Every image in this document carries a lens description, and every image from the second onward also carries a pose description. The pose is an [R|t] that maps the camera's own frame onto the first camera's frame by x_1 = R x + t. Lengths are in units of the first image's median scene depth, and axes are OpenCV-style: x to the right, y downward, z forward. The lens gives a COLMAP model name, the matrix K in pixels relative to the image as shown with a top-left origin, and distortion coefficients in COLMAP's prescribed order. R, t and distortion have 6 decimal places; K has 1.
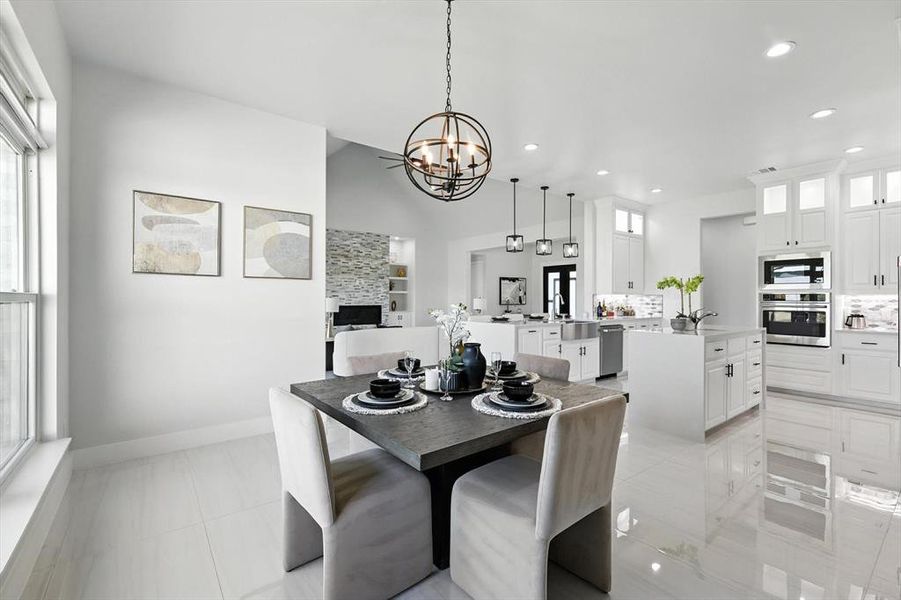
lens RADIAL K [[393.0, 0, 446.9], [0, 393.0, 299.7], [0, 0, 1]] dist [0.005370, 0.000027]
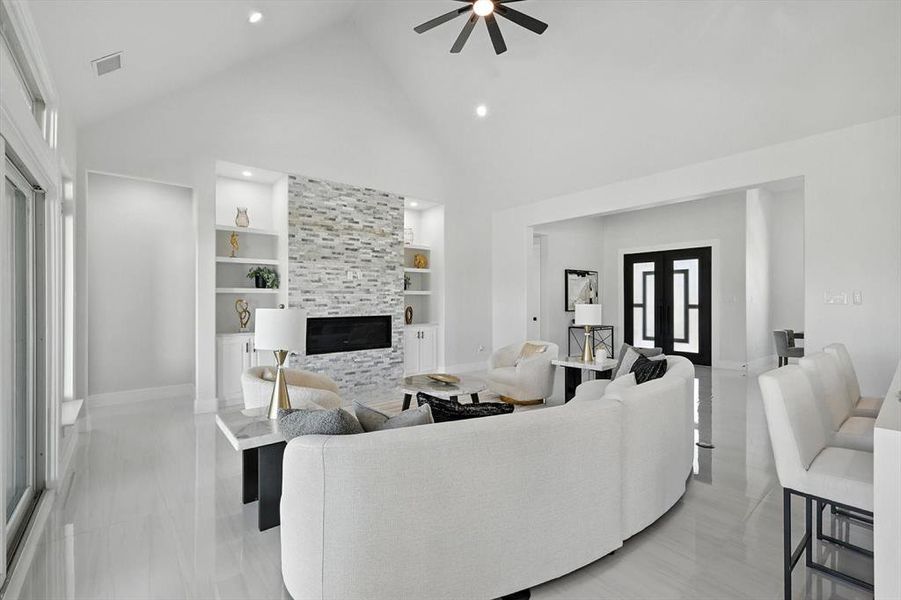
lens RADIAL K [[393.0, 0, 452.5], [0, 393.0, 300.5], [0, 0, 1]] dist [0.005370, 0.000027]
pose [[0.999132, -0.004743, 0.041377, -0.099036], [0.004762, 0.999989, -0.000360, -0.007285], [-0.041375, 0.000557, 0.999144, 0.410498]]
